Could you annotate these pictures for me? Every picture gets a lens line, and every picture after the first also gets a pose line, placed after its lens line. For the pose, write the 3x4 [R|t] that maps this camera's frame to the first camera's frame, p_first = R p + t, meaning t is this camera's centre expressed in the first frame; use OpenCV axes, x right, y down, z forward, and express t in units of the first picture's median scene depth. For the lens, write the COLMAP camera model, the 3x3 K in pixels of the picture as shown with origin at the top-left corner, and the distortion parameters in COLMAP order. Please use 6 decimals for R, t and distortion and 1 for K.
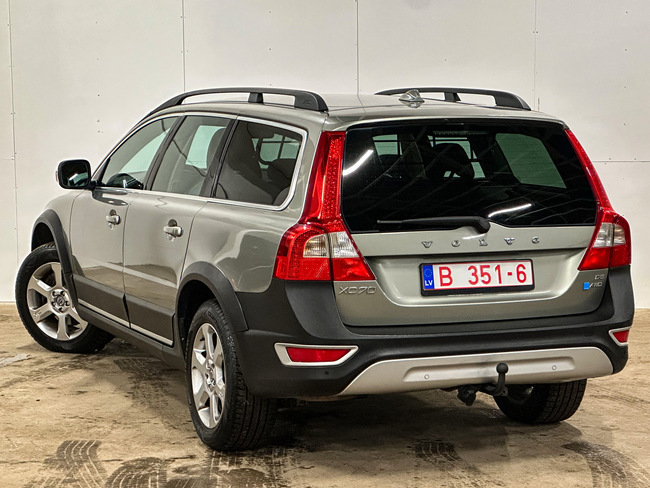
lens RADIAL K [[1756.3, 0, 329.3], [0, 1756.3, 243.5], [0, 0, 1]] dist [-0.033740, 0.000000]
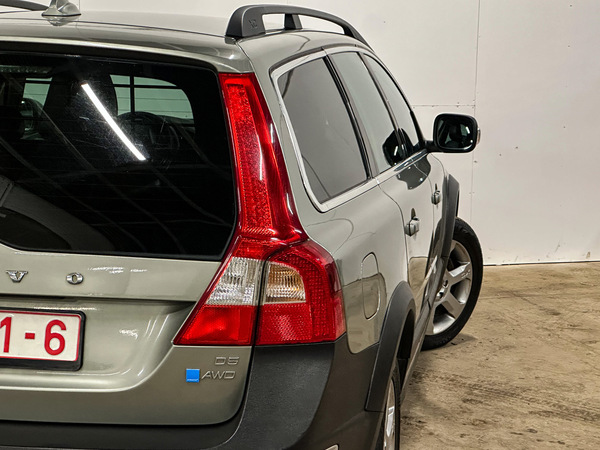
lens RADIAL K [[1396.8, 0, 297.4], [0, 1396.8, 231.6], [0, 0, 1]] dist [0.223750, 0.000000]
pose [[0.842994, 0.096725, -0.529155, 0.396478], [-0.075088, 0.995229, 0.062297, -0.047300], [0.532657, -0.012783, 0.846235, 0.683304]]
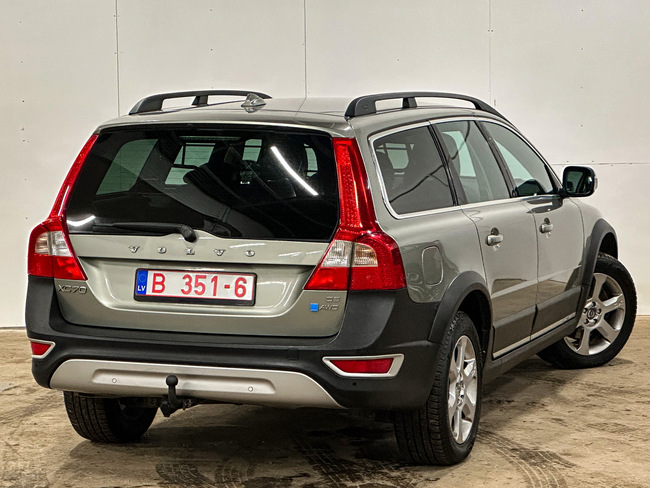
lens RADIAL K [[2021.0, 0, 325.2], [0, 2021.0, 241.7], [0, 0, 1]] dist [-0.248322, 0.000000]
pose [[0.731513, 0.057486, -0.679400, 0.890853], [-0.064243, 0.997818, 0.015258, -0.027411], [0.678794, 0.032485, 0.733610, 0.229318]]
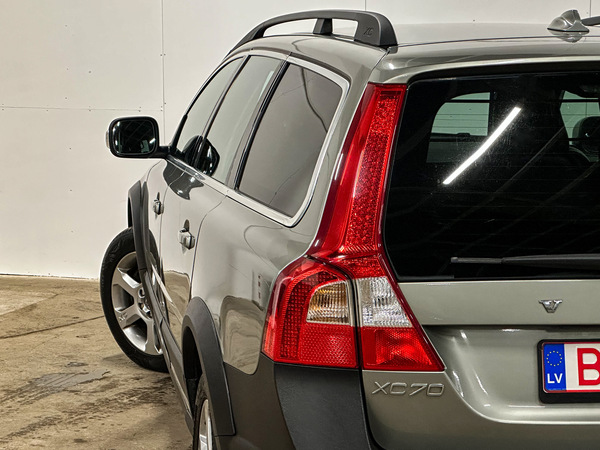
lens RADIAL K [[1516.4, 0, 301.8], [0, 1516.4, 226.1], [0, 0, 1]] dist [0.220419, 0.000000]
pose [[0.971925, 0.036920, -0.232376, 0.085785], [-0.029223, 0.998907, 0.036480, -0.036256], [0.233469, -0.028665, 0.971942, 0.535491]]
